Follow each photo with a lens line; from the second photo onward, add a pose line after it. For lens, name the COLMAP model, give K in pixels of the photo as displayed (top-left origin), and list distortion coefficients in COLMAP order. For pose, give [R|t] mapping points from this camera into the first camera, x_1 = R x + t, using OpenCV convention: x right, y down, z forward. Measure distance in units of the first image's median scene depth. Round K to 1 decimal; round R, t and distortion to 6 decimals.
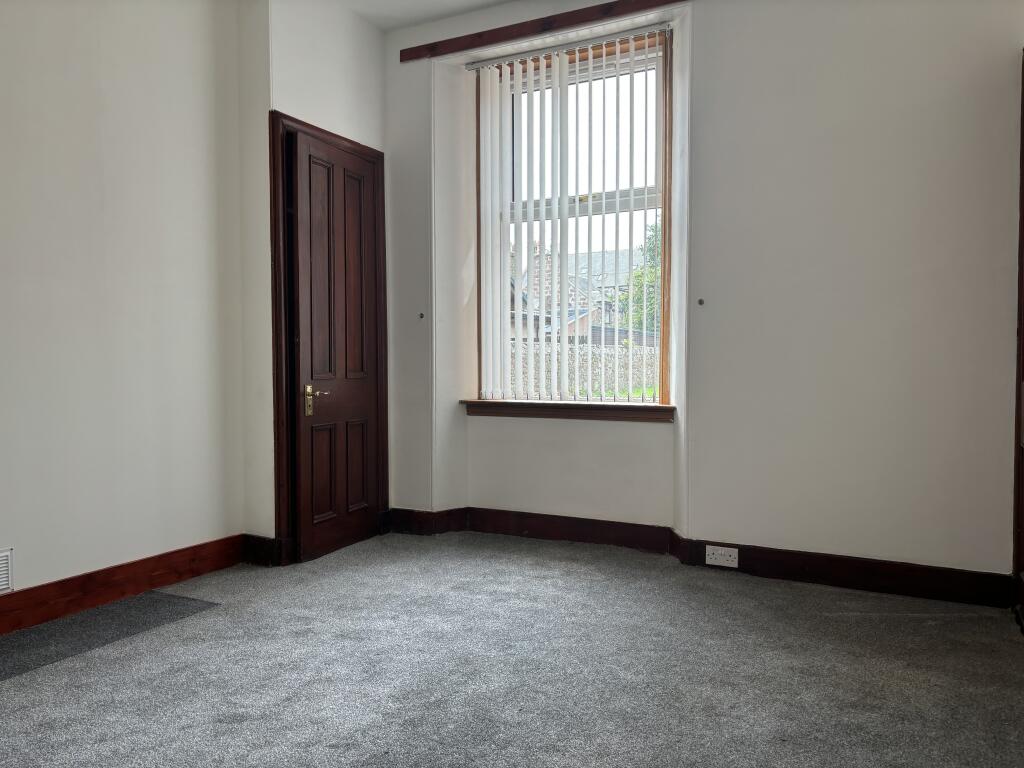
lens RADIAL K [[765.4, 0, 496.1], [0, 765.4, 388.7], [0, 0, 1]] dist [0.052411, -0.049804]
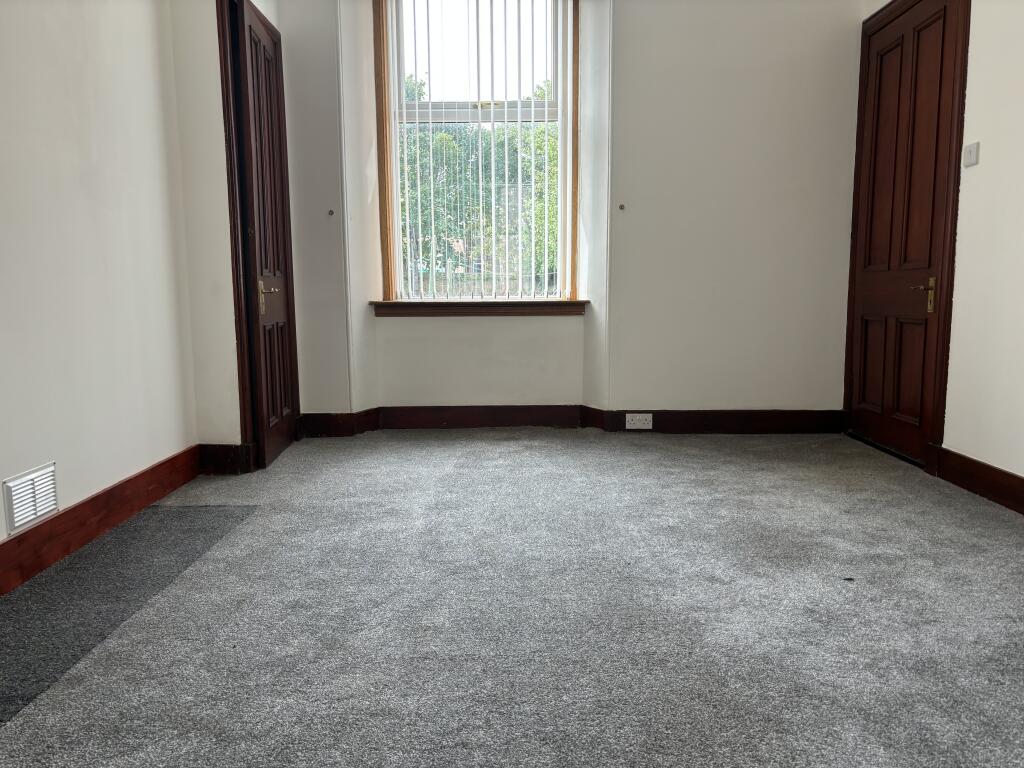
lens RADIAL K [[765.4, 0, 496.1], [0, 765.4, 388.7], [0, 0, 1]] dist [0.052411, -0.049804]
pose [[0.894478, -0.064823, 0.442387, -0.422743], [0.022746, 0.994751, 0.099768, 0.039184], [-0.446532, -0.079178, 0.891257, 0.025874]]
